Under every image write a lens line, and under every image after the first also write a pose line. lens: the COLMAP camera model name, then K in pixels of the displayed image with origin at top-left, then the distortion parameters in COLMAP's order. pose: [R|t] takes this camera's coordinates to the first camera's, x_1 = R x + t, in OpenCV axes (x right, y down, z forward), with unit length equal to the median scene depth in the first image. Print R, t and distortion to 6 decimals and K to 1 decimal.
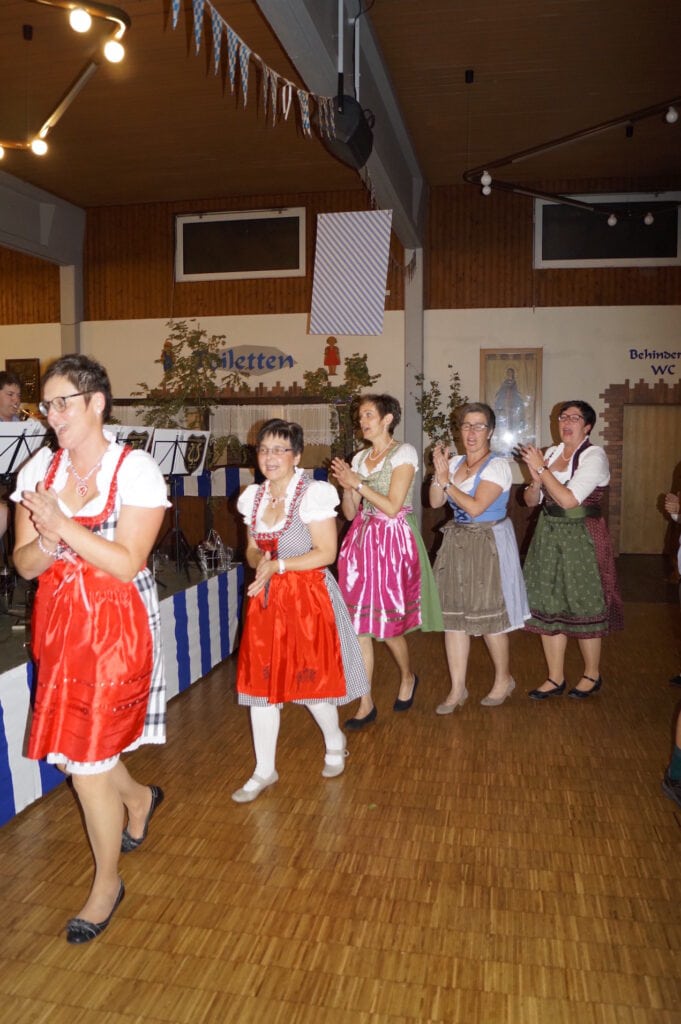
lens RADIAL K [[806.6, 0, 341.5], [0, 806.6, 512.0], [0, 0, 1]] dist [-0.075836, 0.005858]
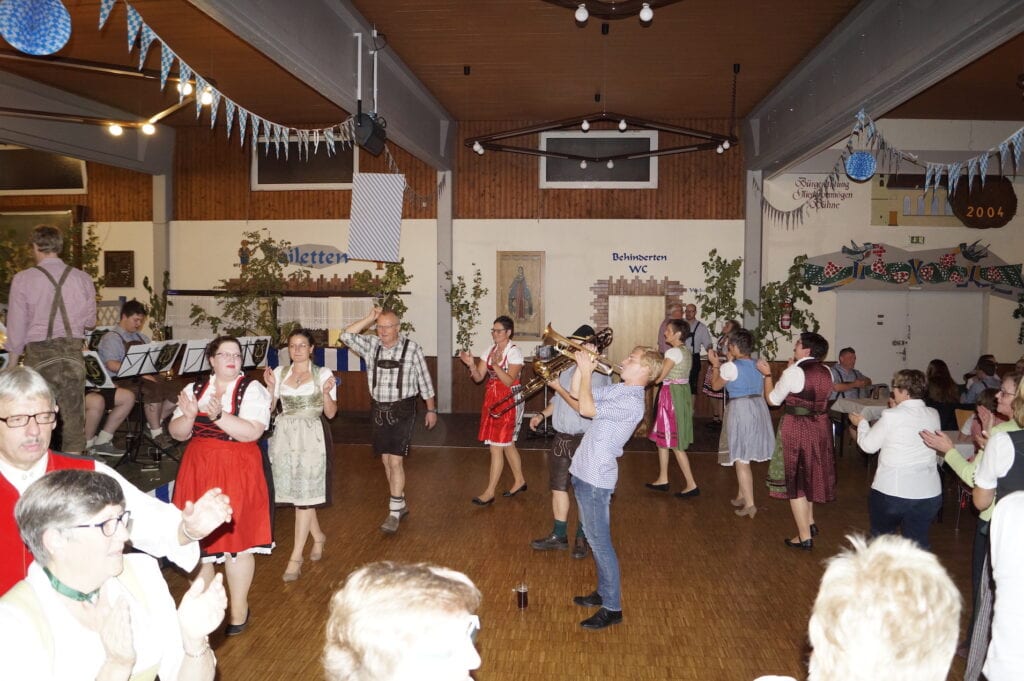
lens RADIAL K [[806.6, 0, 517.6], [0, 806.6, 333.4], [0, 0, 1]] dist [-0.075836, 0.005858]
pose [[0.993607, 0.000193, 0.112894, 0.062162], [0.004036, 0.999299, -0.037231, -0.026288], [-0.112822, 0.037448, 0.992909, -0.259656]]
